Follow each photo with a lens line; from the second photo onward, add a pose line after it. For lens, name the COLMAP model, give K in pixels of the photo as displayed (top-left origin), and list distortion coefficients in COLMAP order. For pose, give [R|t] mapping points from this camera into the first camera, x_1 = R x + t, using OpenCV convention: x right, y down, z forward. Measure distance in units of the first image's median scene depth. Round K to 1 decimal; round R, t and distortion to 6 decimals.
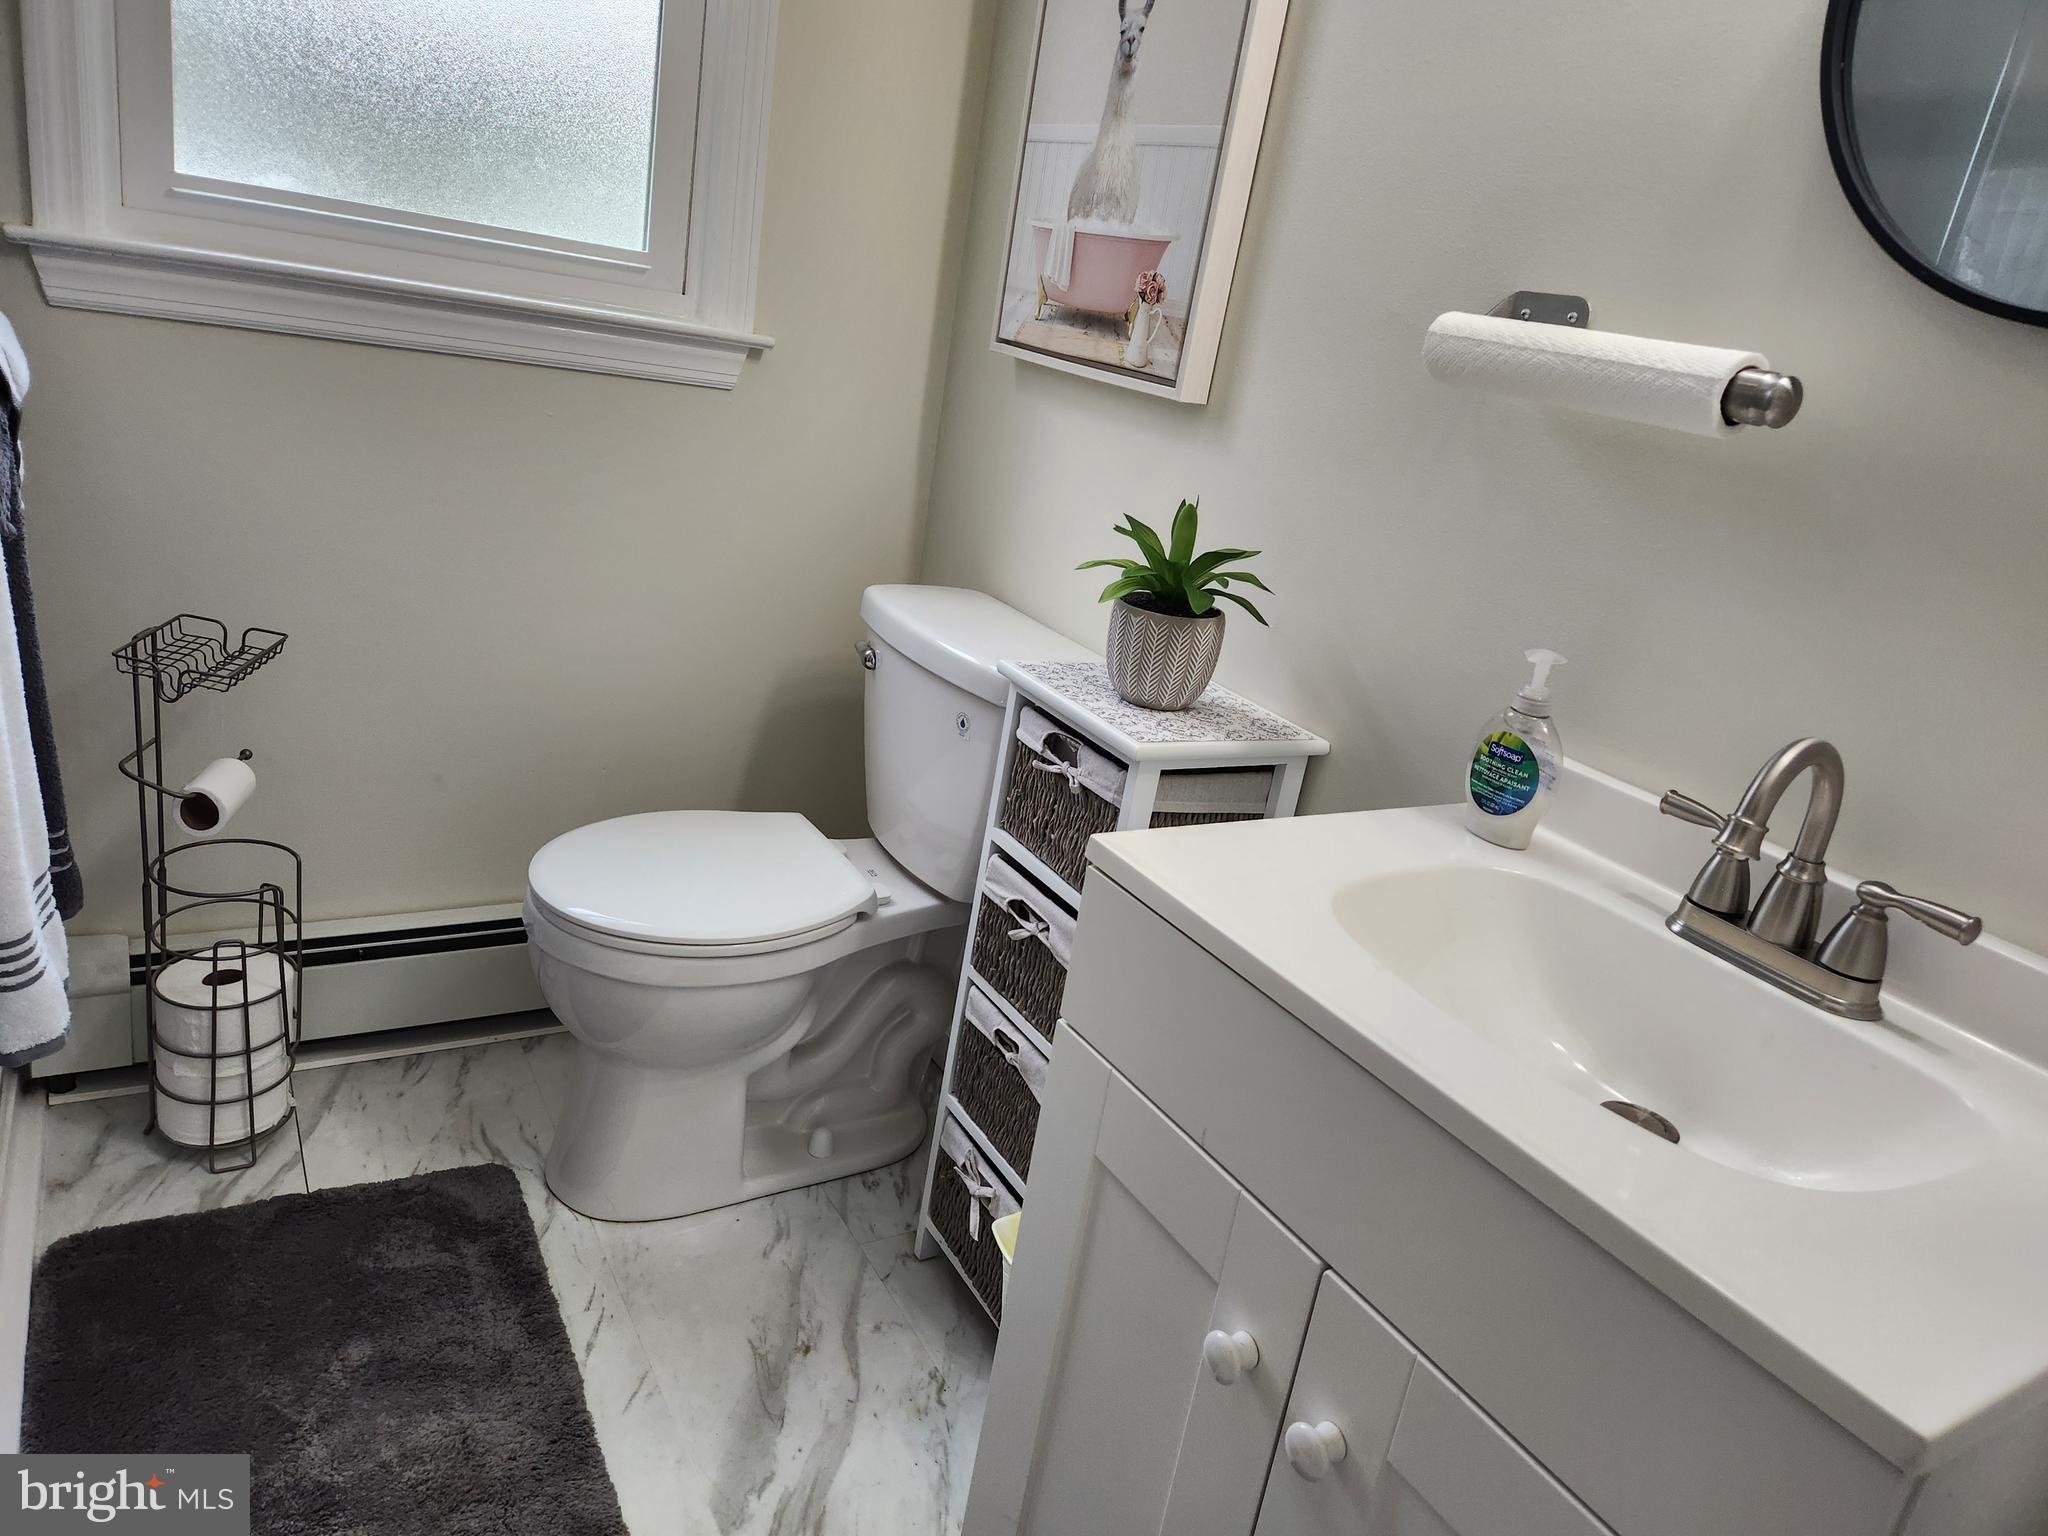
lens RADIAL K [[1367.1, 0, 1032.1], [0, 1367.1, 765.4], [0, 0, 1]] dist [0.070005, -0.056930]
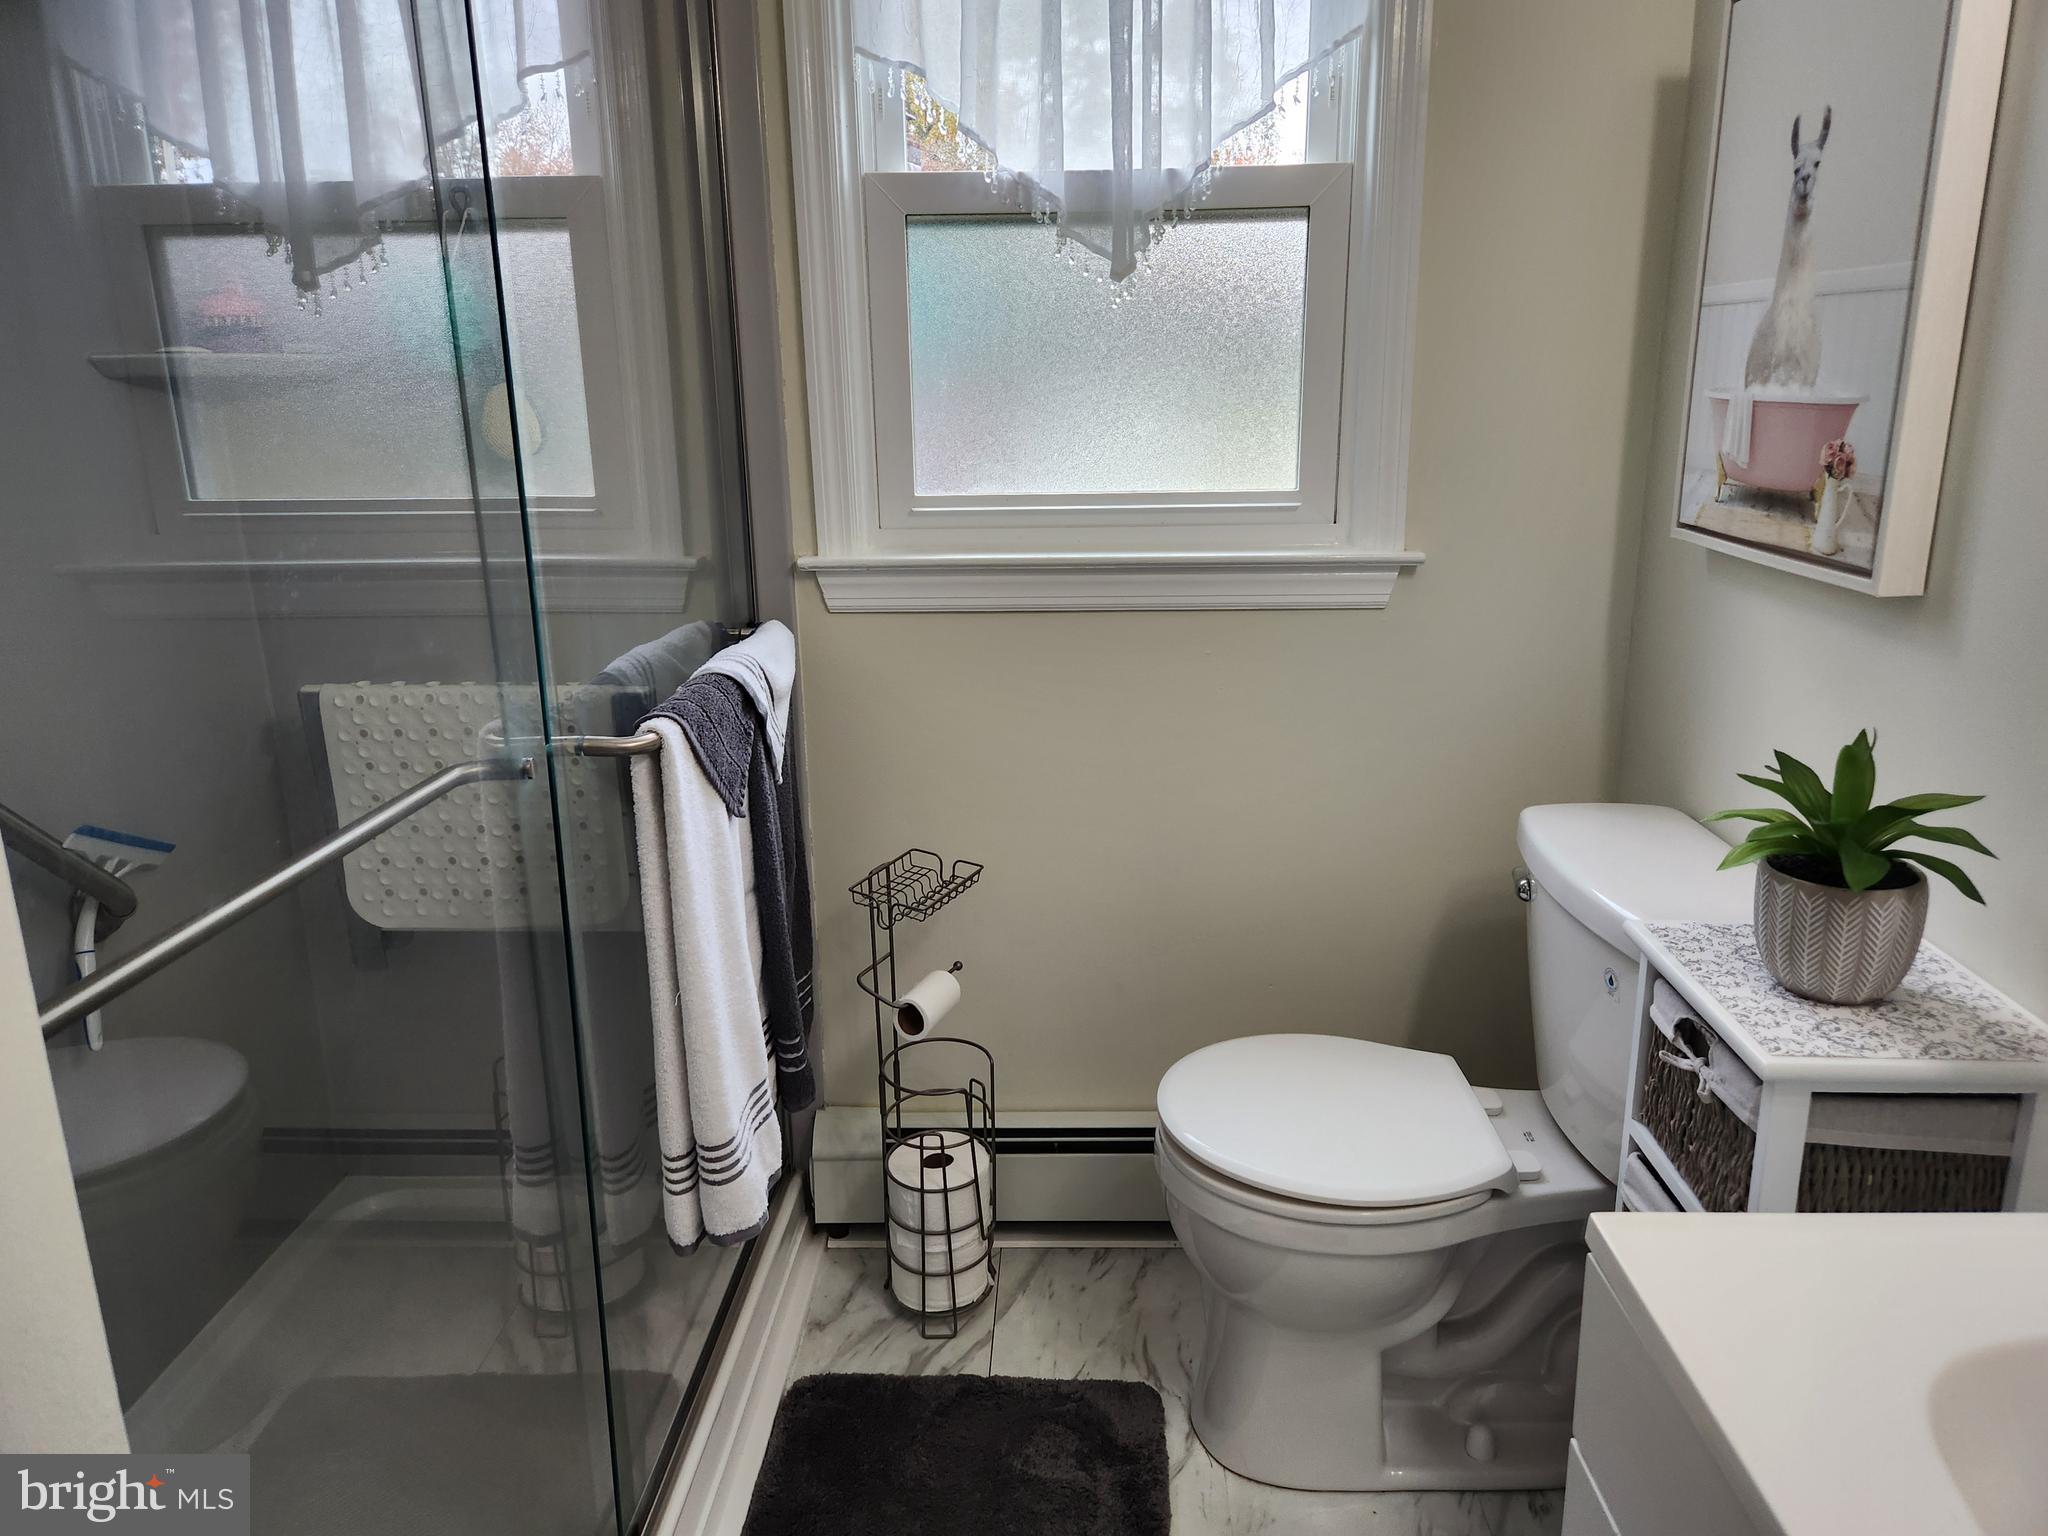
lens RADIAL K [[1367.1, 0, 1035.5], [0, 1367.1, 754.5], [0, 0, 1]] dist [0.070005, -0.056930]
pose [[0.828604, -0.030118, -0.559024, 0.140135], [-0.031622, 0.994440, -0.100448, -0.073945], [0.558941, 0.100909, 0.823044, 0.078134]]
